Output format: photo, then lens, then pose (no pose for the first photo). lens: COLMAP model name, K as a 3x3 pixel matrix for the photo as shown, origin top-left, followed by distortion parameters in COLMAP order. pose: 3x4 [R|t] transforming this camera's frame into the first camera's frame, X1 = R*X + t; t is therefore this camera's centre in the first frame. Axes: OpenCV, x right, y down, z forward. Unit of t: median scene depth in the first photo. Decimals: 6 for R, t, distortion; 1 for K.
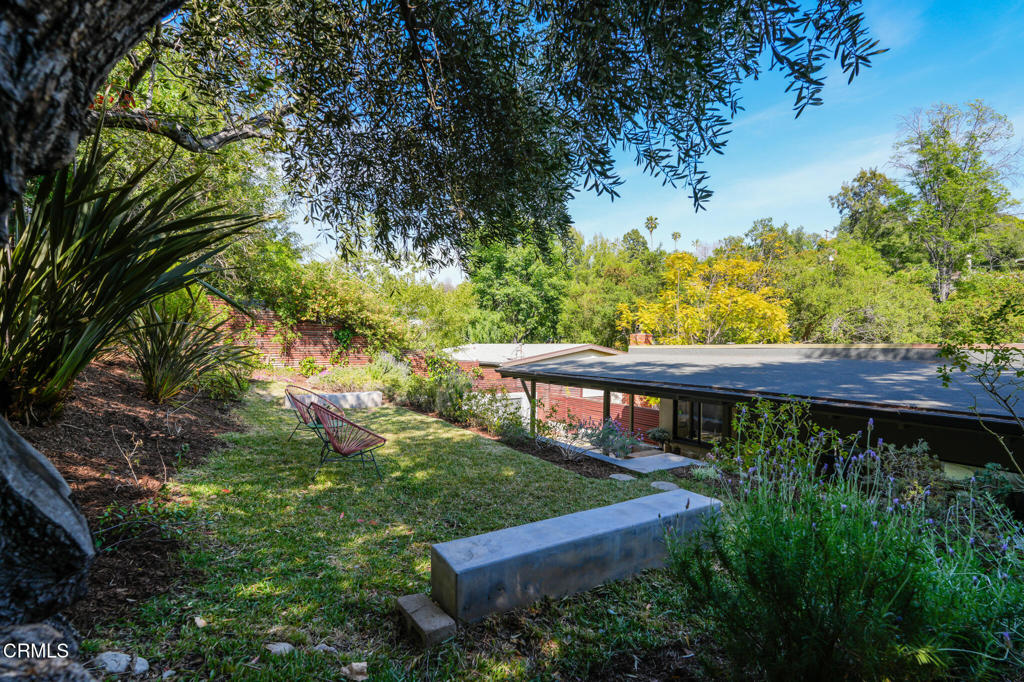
lens RADIAL K [[457.8, 0, 512.8], [0, 457.8, 350.2], [0, 0, 1]] dist [-0.013951, 0.000355]
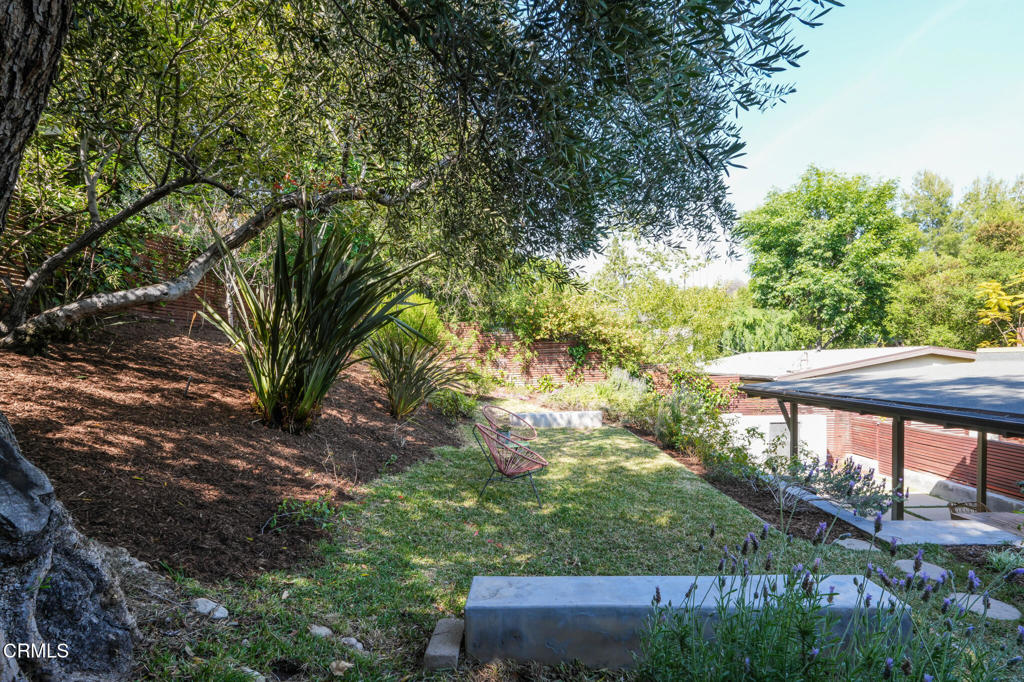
lens RADIAL K [[505.2, 0, 523.5], [0, 505.2, 377.6], [0, 0, 1]] dist [0.010805, 0.001652]
pose [[0.830381, -0.013243, -0.557038, 0.128235], [0.032006, 0.999201, 0.023957, -0.007129], [0.556276, -0.037722, 0.830141, 0.038140]]
